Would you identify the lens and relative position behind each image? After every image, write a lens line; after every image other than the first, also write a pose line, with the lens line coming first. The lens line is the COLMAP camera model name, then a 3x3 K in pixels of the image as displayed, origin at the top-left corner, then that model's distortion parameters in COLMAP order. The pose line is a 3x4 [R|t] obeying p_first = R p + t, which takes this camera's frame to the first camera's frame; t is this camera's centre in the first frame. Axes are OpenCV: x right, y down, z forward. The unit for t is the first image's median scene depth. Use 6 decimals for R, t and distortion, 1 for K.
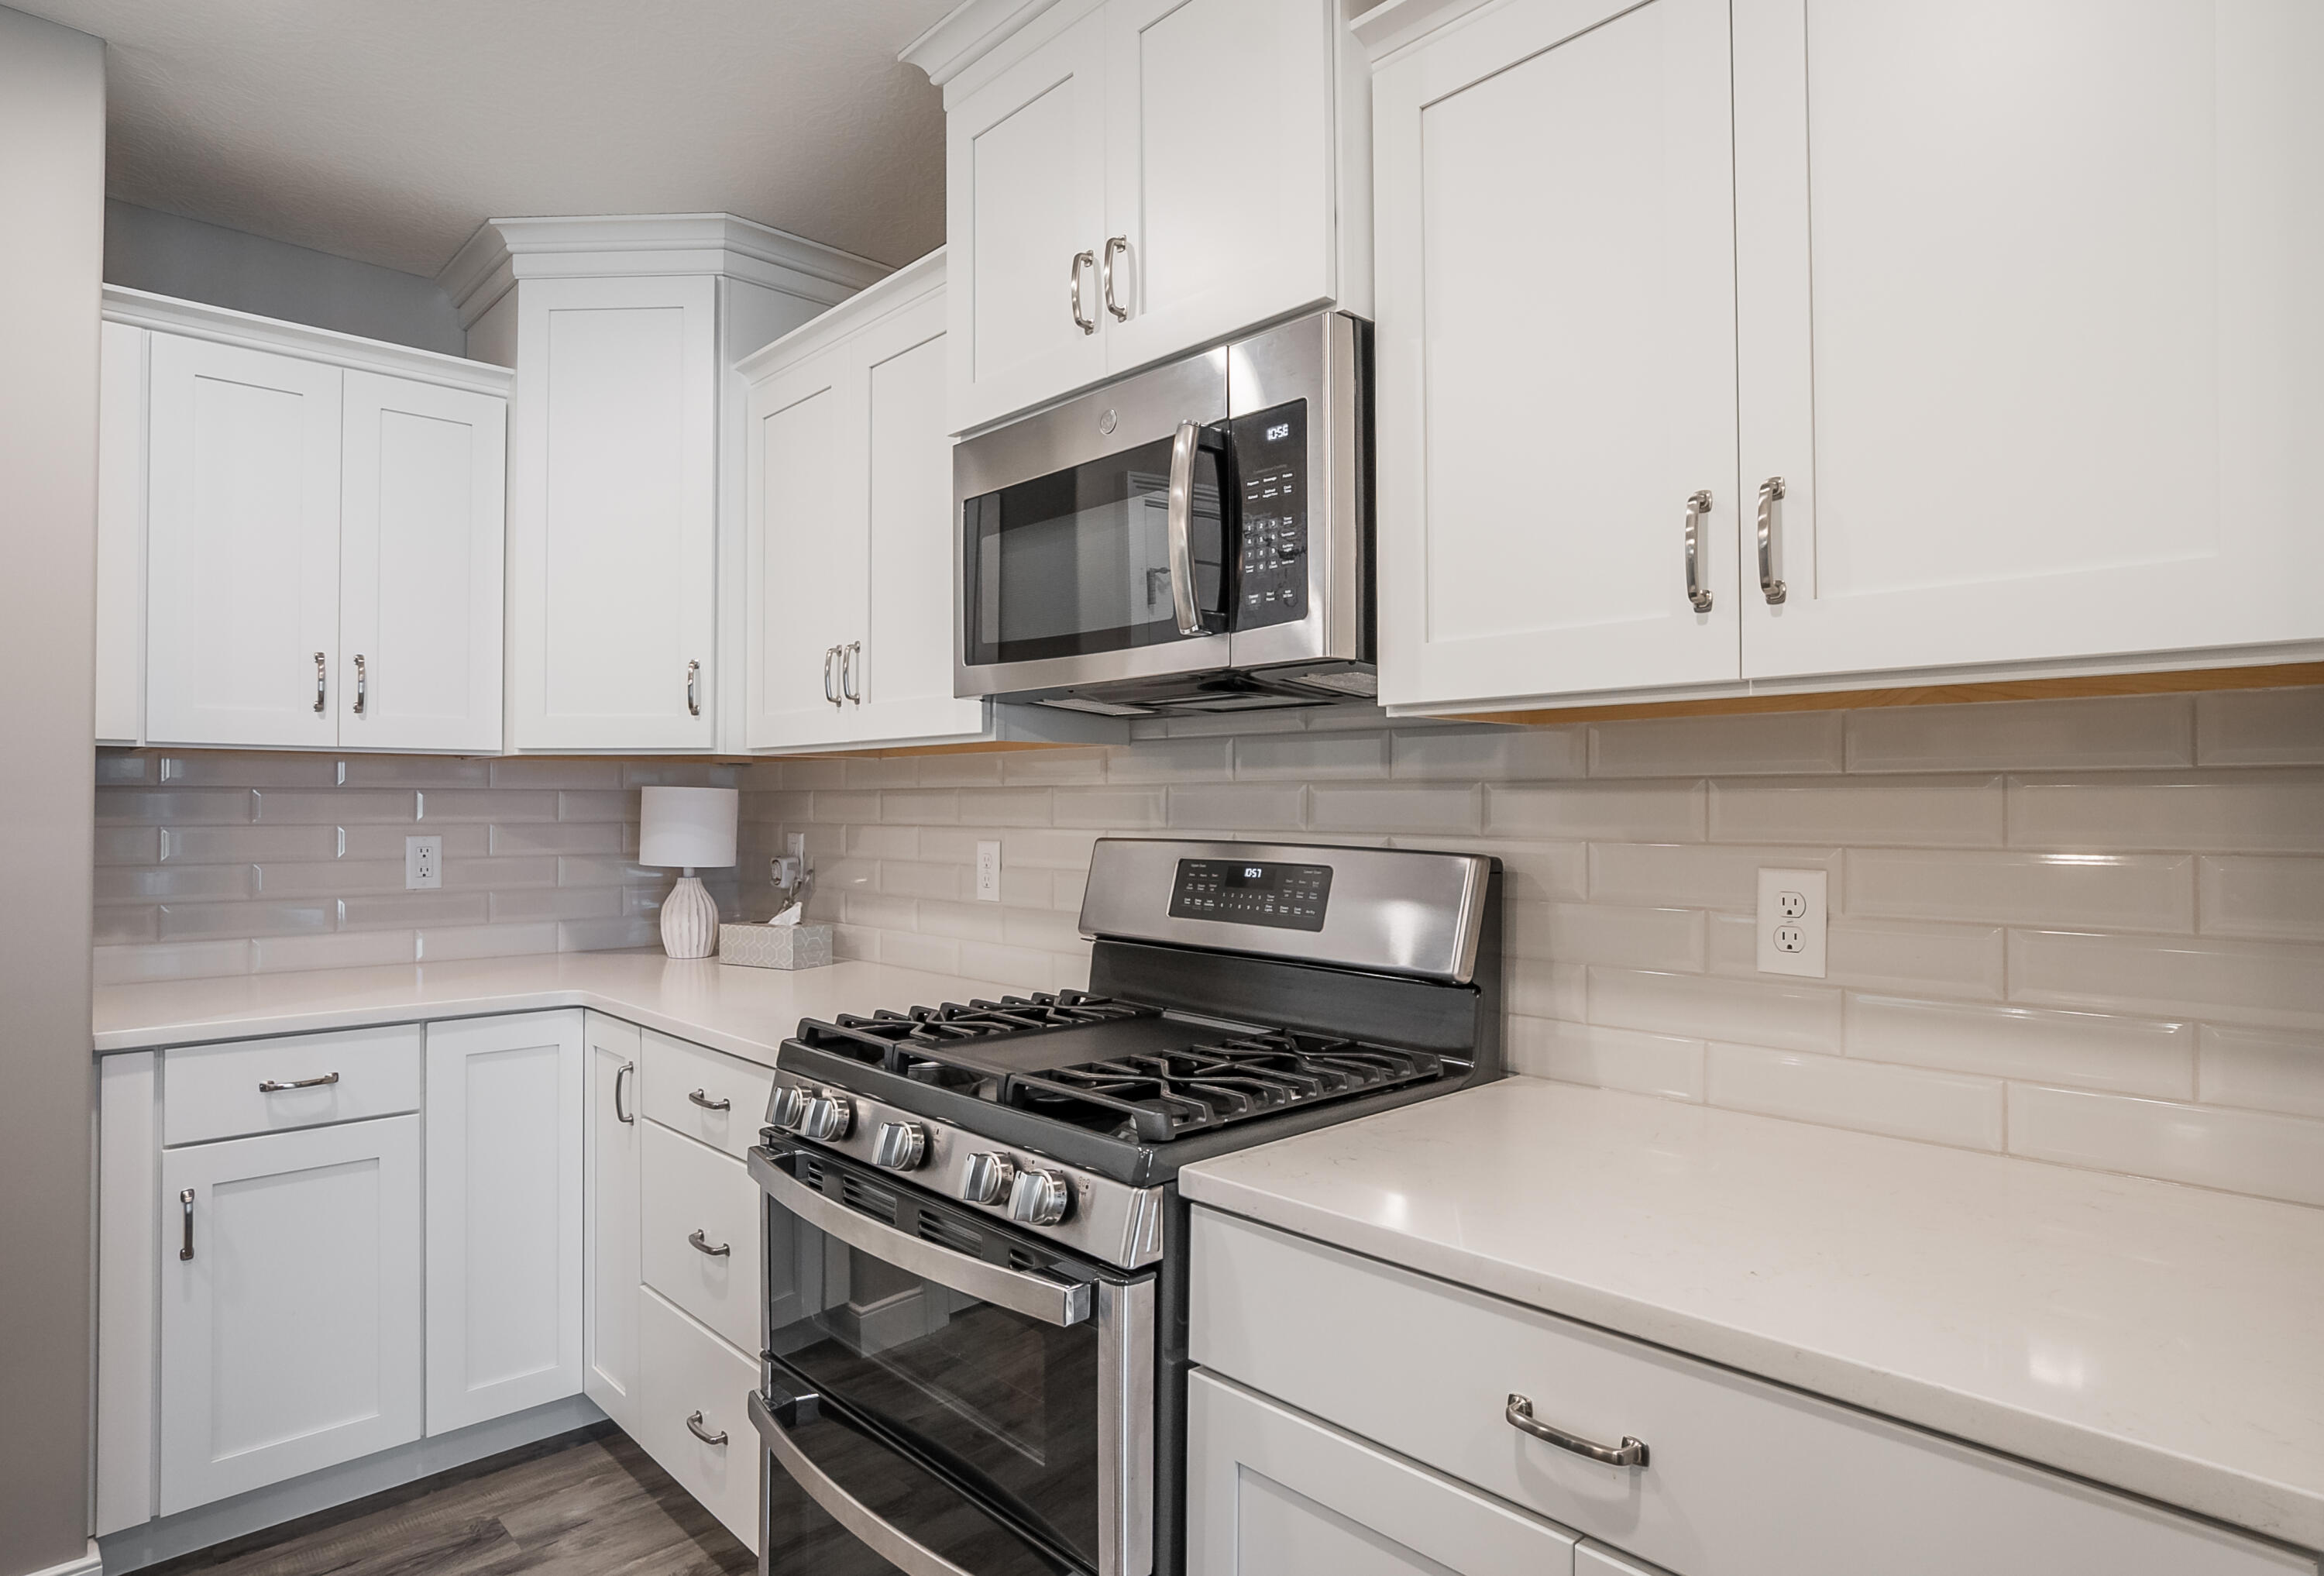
lens RADIAL K [[1291.3, 0, 1125.7], [0, 1291.3, 793.7], [0, 0, 1]] dist [-0.006571, -0.000680]
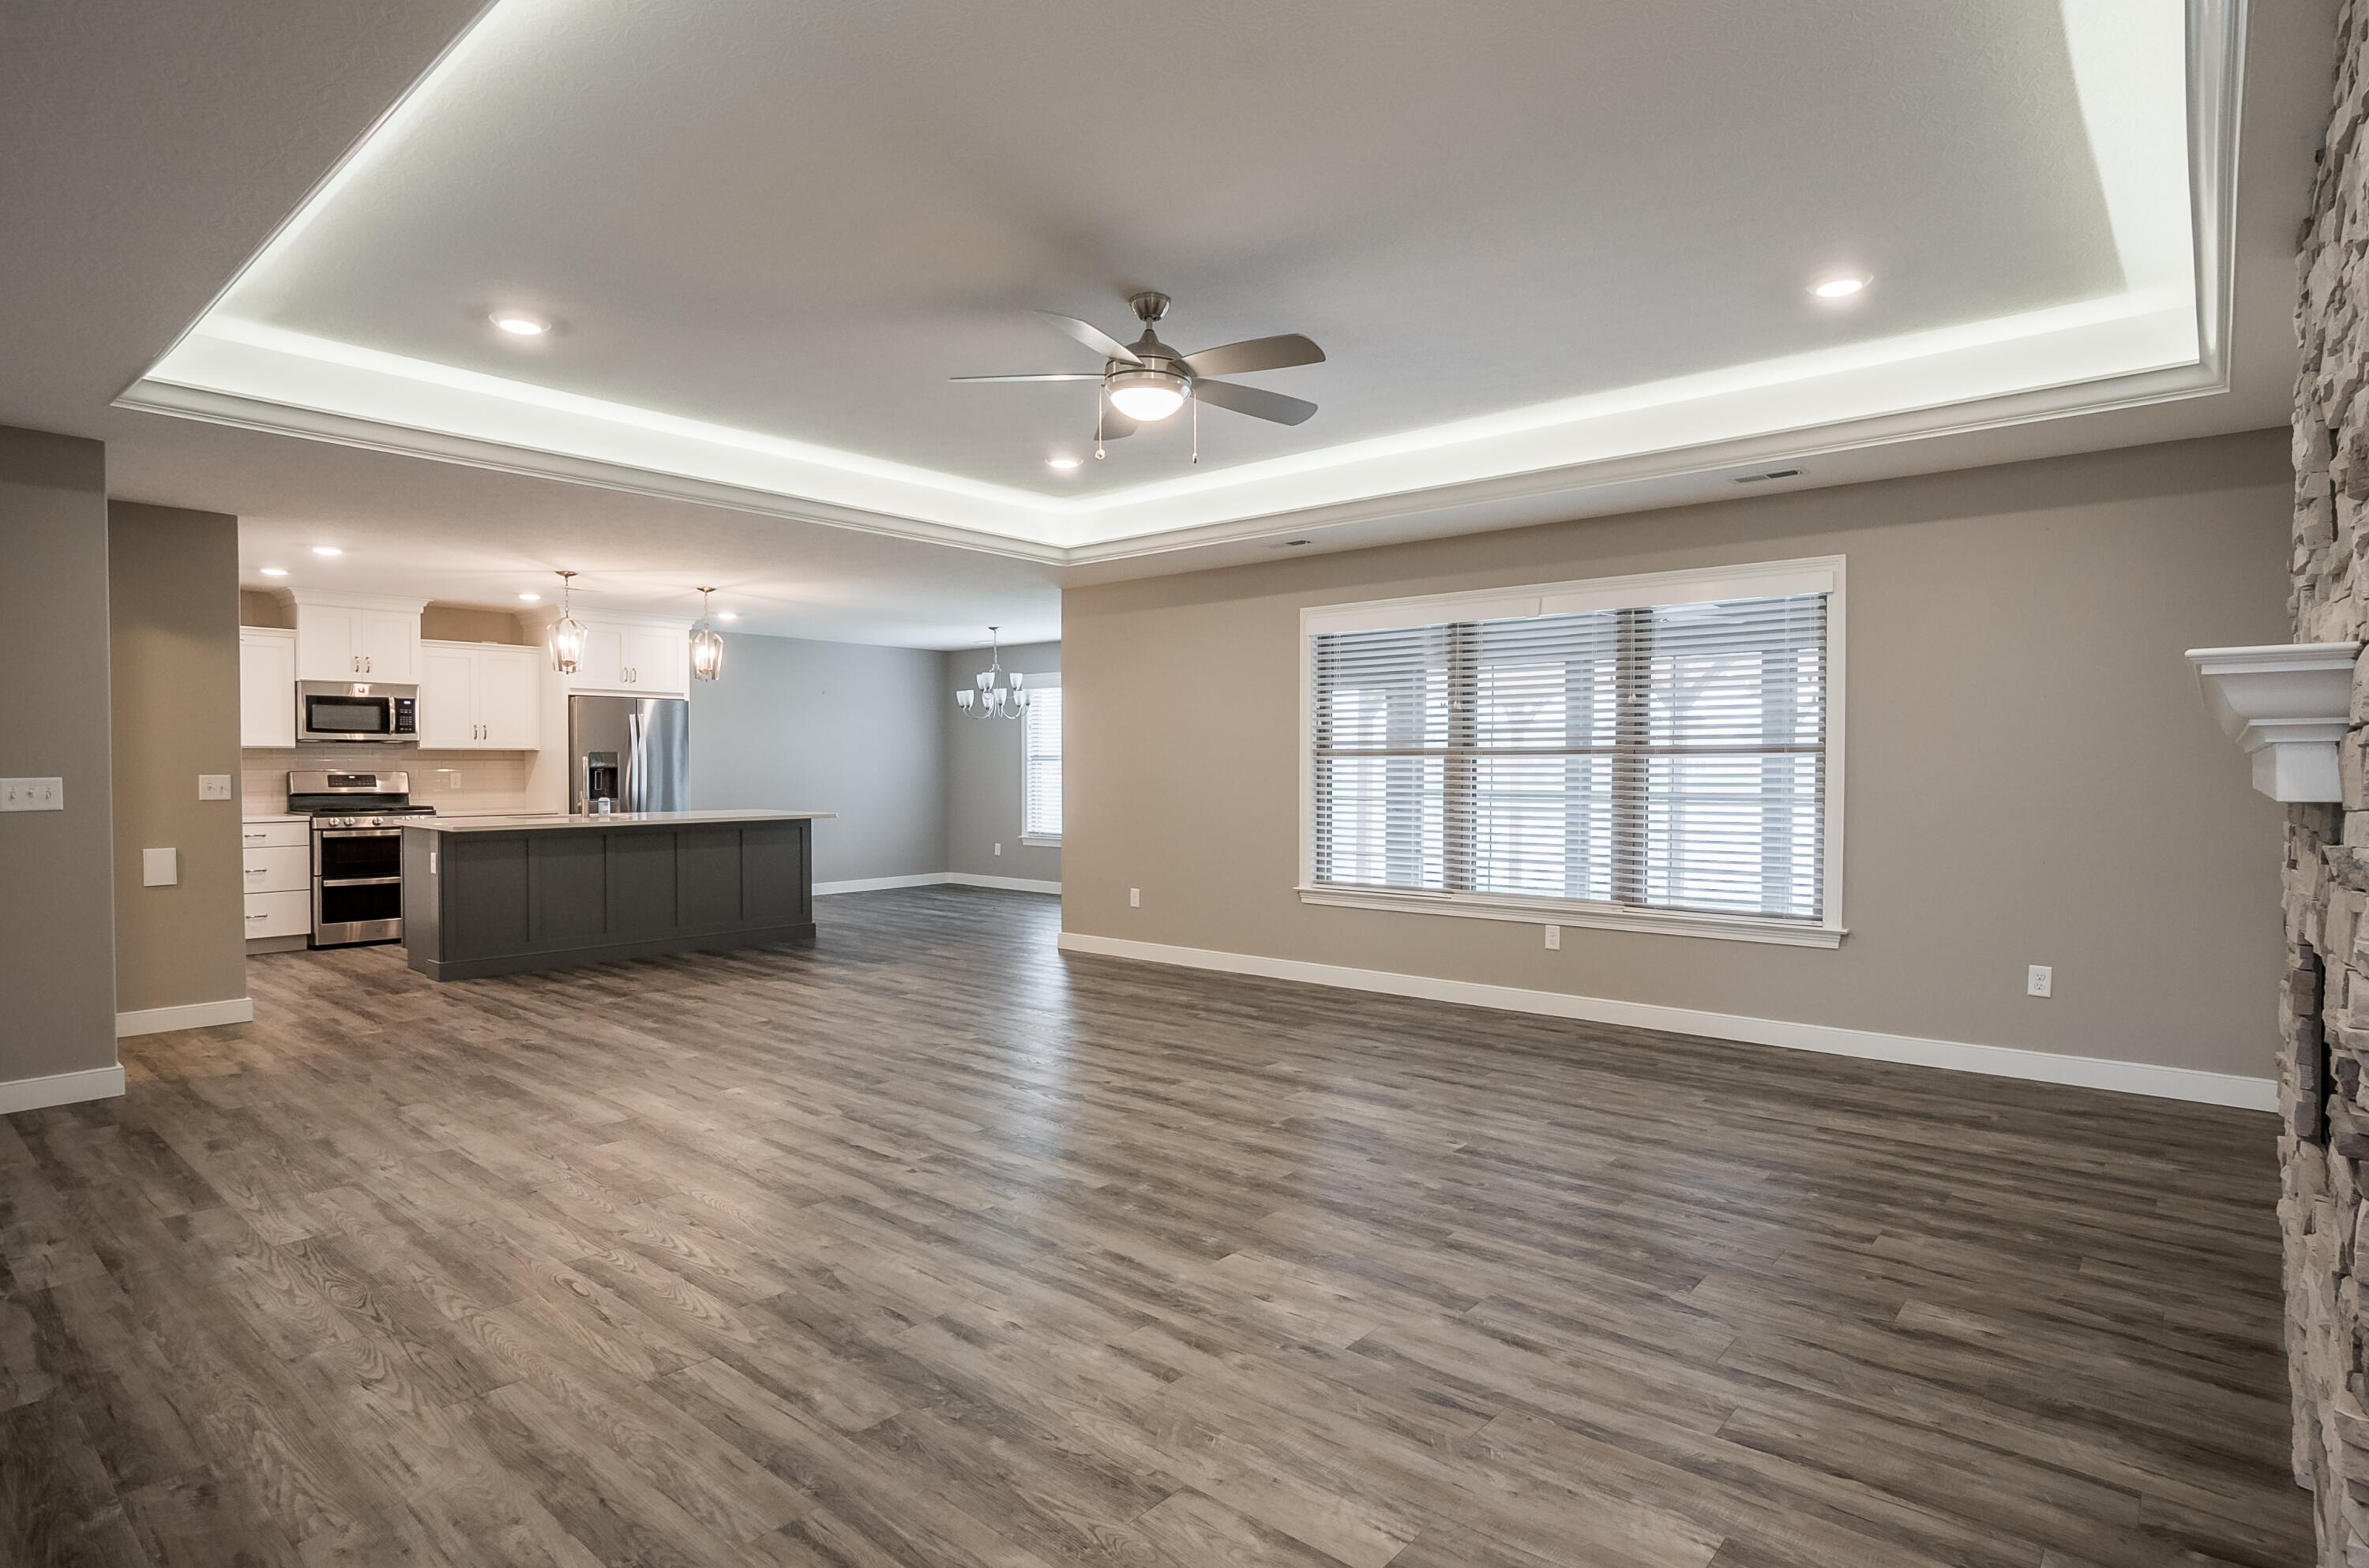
lens RADIAL K [[1222.3, 0, 1149.9], [0, 1222.3, 788.7], [0, 0, 1]] dist [-0.002475, -0.000295]
pose [[-0.114020, -0.020273, 0.993272, -5.138609], [-0.006553, 0.999785, 0.019654, -0.005518], [-0.993457, -0.004268, -0.114128, -1.570750]]
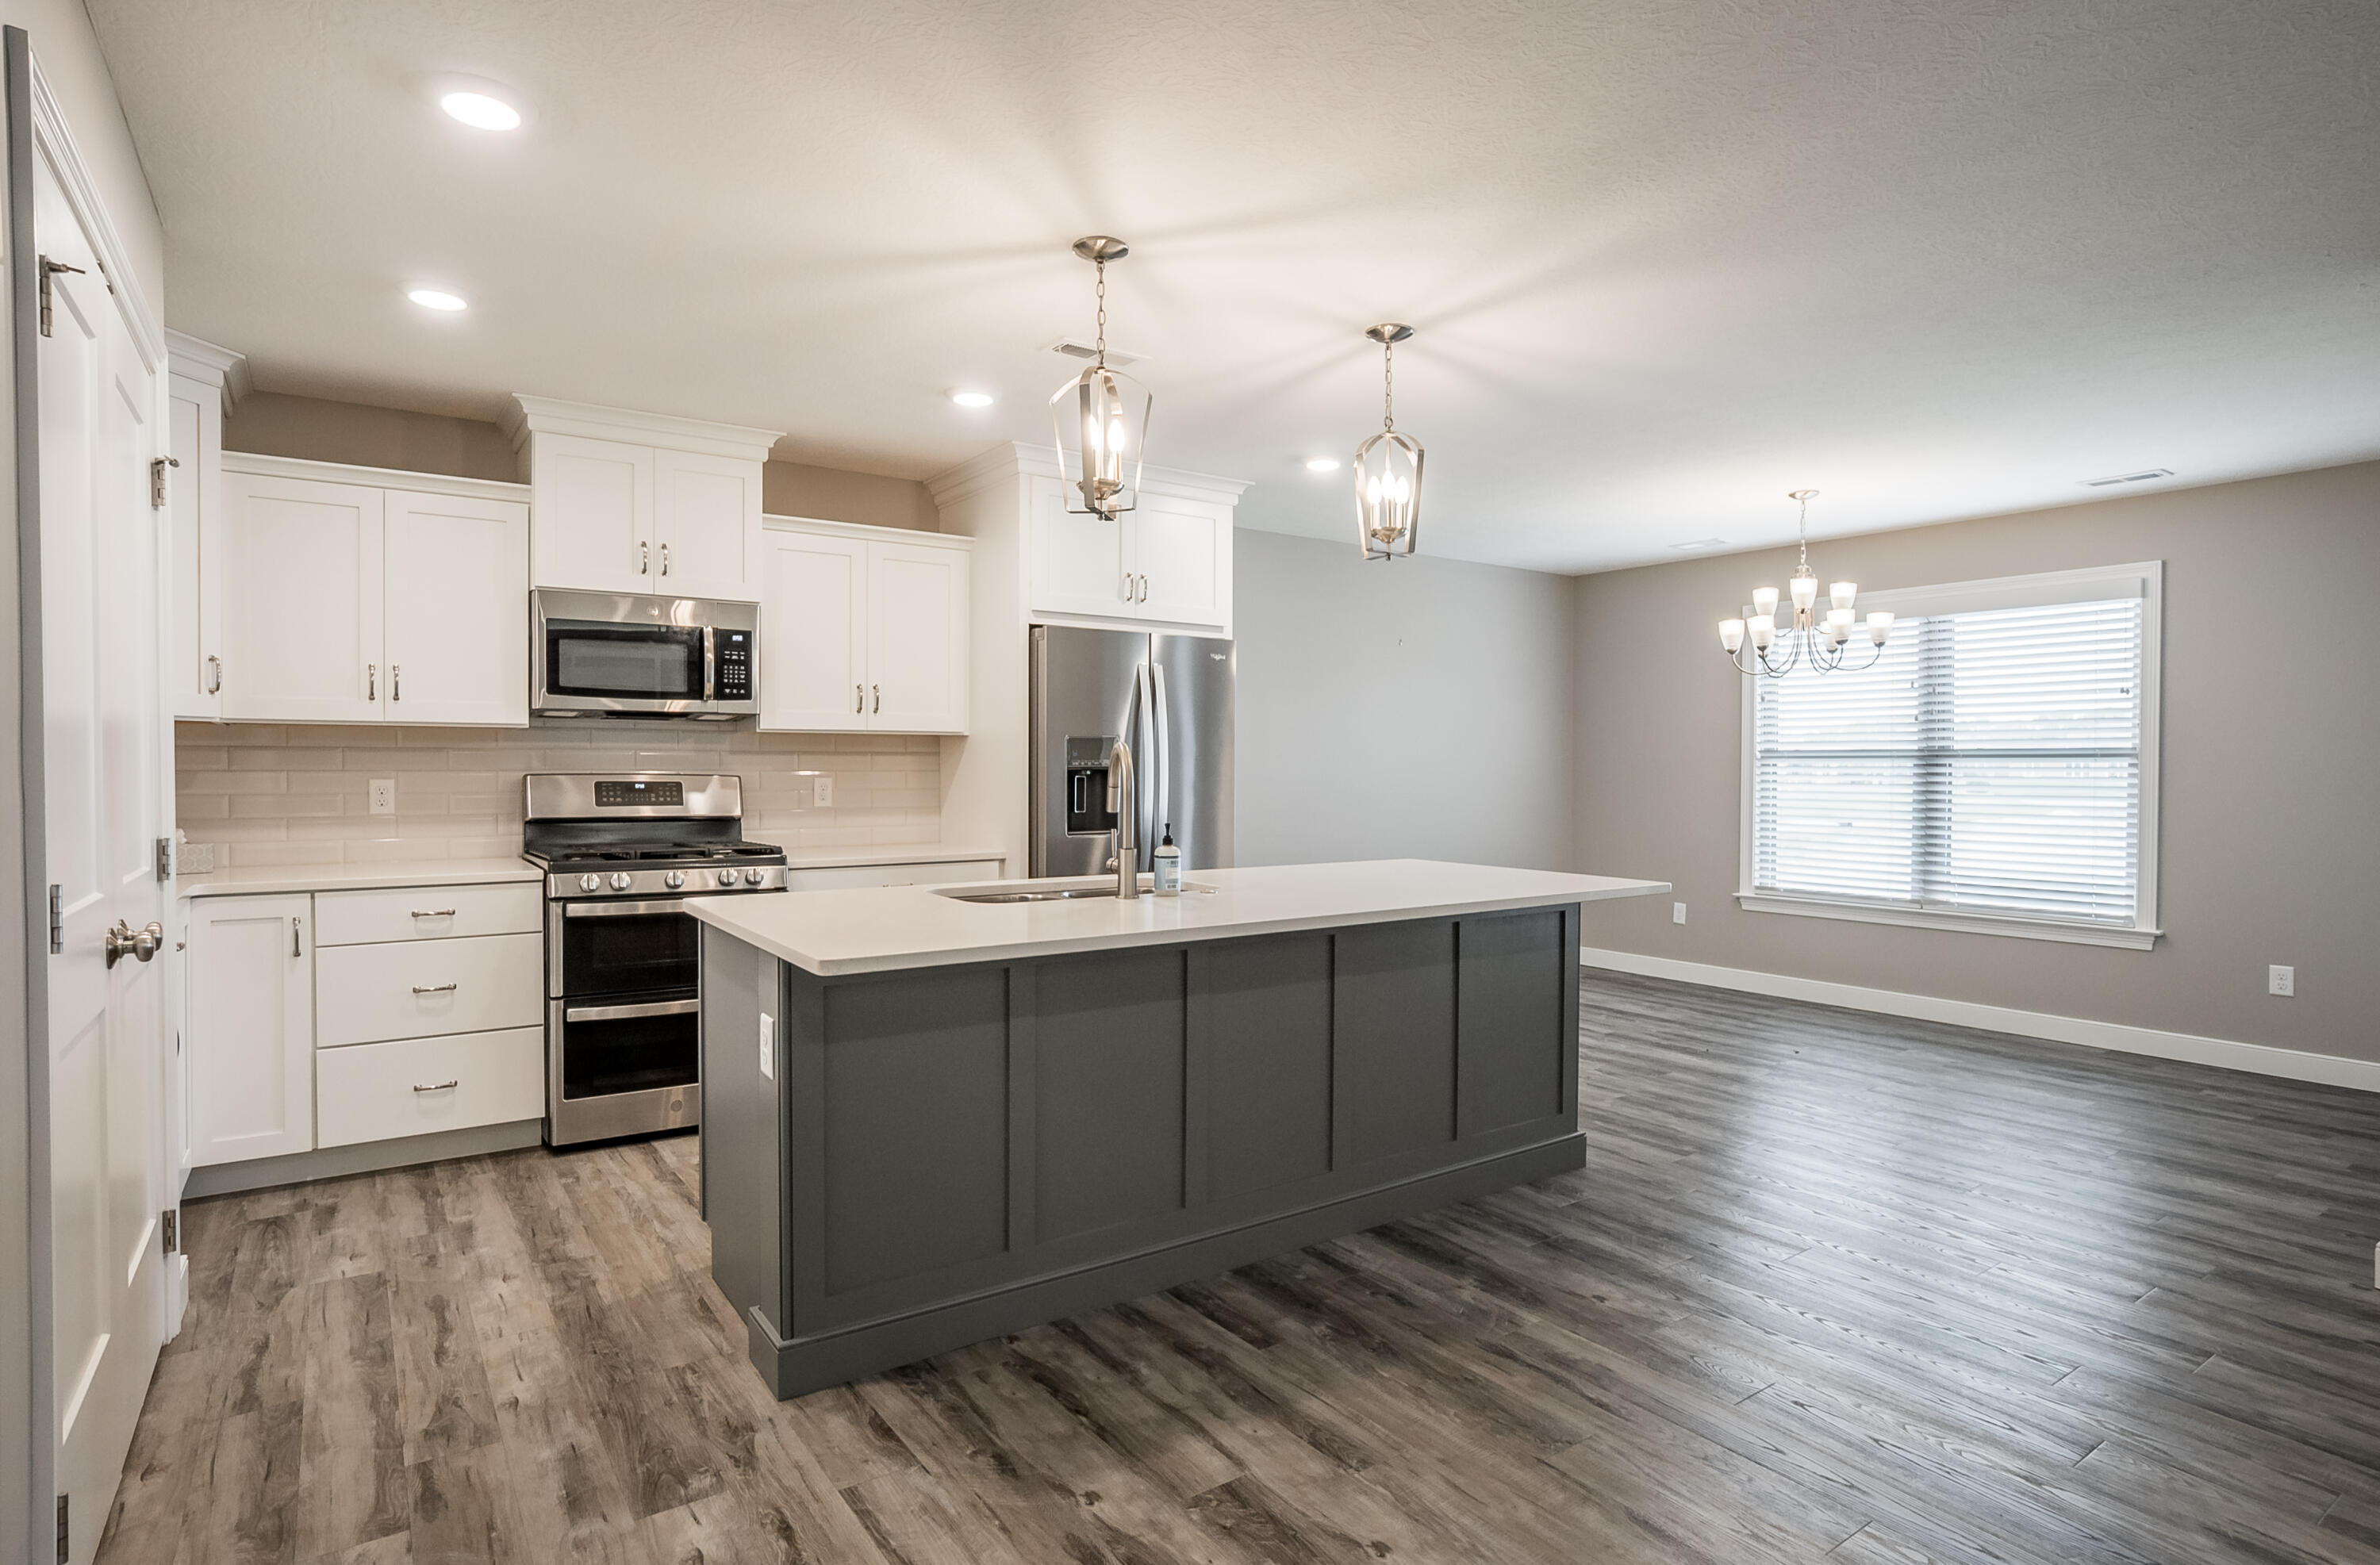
lens RADIAL K [[1233.3, 0, 1179.7], [0, 1233.3, 785.2], [0, 0, 1]] dist [-0.040899, 0.023923]
pose [[0.127397, -0.018038, 0.991688, -2.231270], [-0.010802, 0.999750, 0.019573, 0.002548], [-0.991793, -0.013206, 0.127170, -0.353634]]
